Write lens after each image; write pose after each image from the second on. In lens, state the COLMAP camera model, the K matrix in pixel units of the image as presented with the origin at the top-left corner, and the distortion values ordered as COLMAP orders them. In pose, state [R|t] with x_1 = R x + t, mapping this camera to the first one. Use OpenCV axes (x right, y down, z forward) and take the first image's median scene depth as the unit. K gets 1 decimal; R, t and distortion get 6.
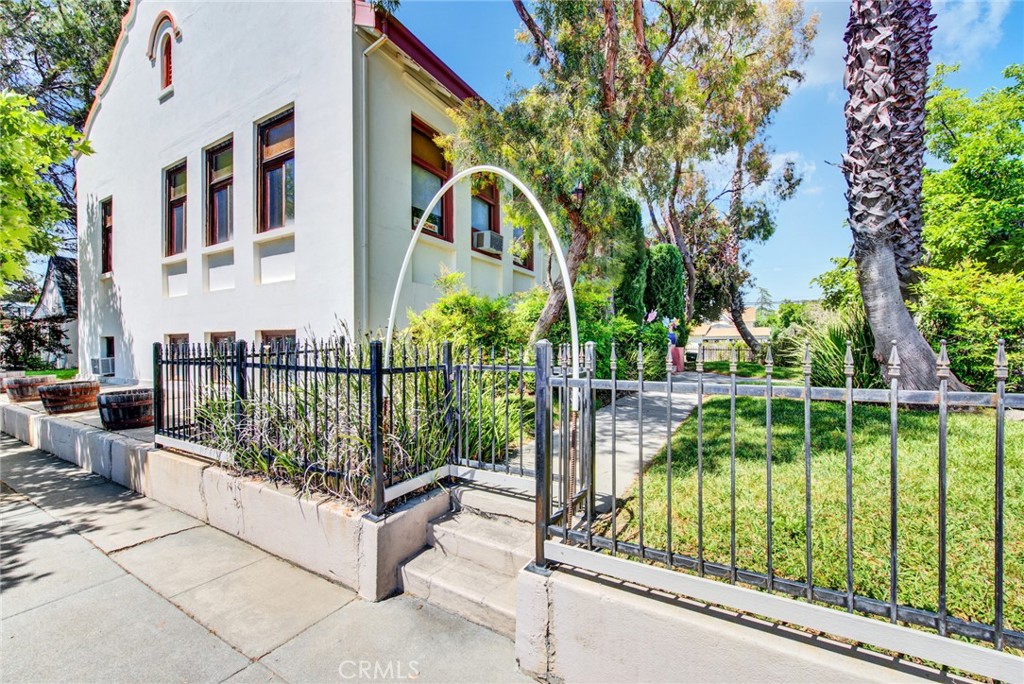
lens RADIAL K [[408.2, 0, 510.7], [0, 408.2, 349.8], [0, 0, 1]] dist [-0.000311, -0.000206]
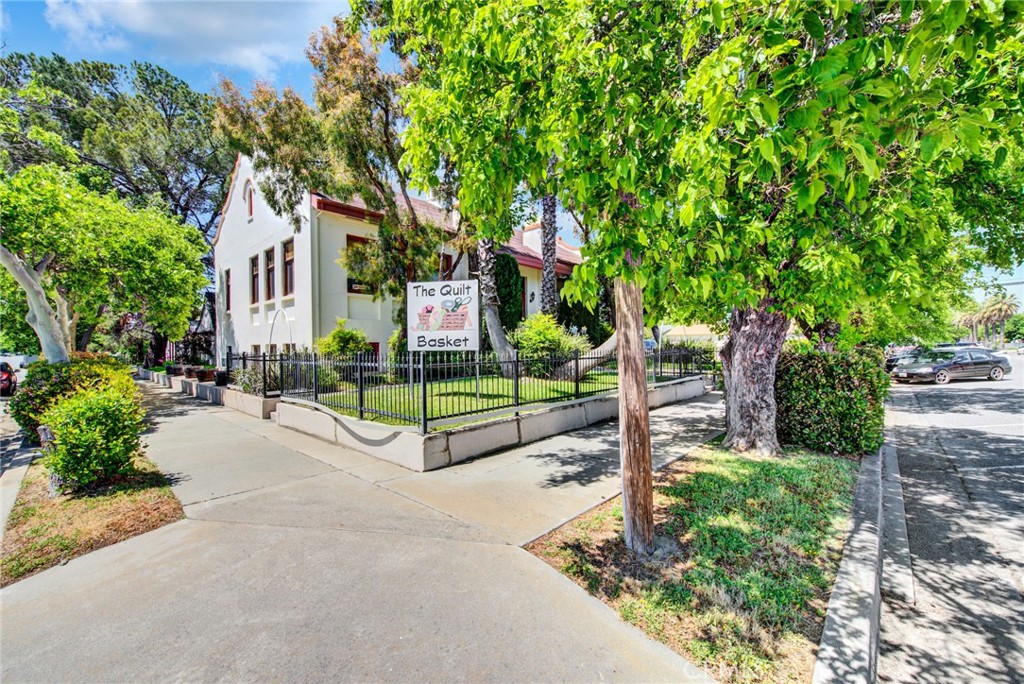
lens RADIAL K [[408.2, 0, 510.7], [0, 408.2, 349.8], [0, 0, 1]] dist [-0.000311, -0.000206]
pose [[0.977371, -0.007418, -0.211401, 0.753726], [0.007611, 0.999971, 0.000098, -0.006673], [0.211394, -0.001705, 0.977399, -0.617052]]
